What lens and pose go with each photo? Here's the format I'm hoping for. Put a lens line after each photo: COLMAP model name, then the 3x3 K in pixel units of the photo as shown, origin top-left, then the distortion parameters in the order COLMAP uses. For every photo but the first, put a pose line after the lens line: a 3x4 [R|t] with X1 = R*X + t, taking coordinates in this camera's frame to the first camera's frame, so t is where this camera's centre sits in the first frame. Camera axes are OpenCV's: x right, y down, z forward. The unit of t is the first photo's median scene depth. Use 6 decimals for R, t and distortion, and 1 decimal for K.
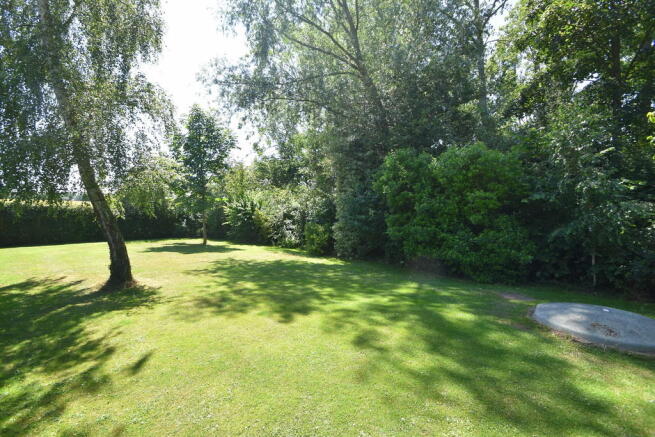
lens RADIAL K [[282.9, 0, 329.3], [0, 282.9, 219.5], [0, 0, 1]] dist [-0.002652, -0.000768]
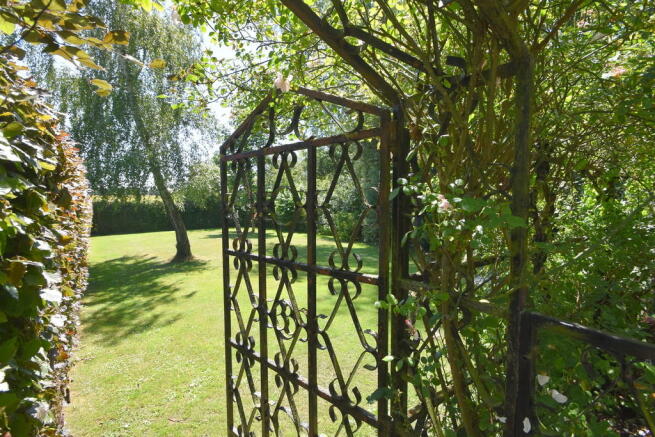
lens RADIAL K [[282.9, 0, 325.1], [0, 282.9, 218.5], [0, 0, 1]] dist [-0.002652, -0.000768]
pose [[0.983880, -0.016125, -0.178099, 0.182821], [0.022468, 0.999181, 0.033658, 0.006925], [0.177411, -0.037117, 0.983437, -0.217653]]
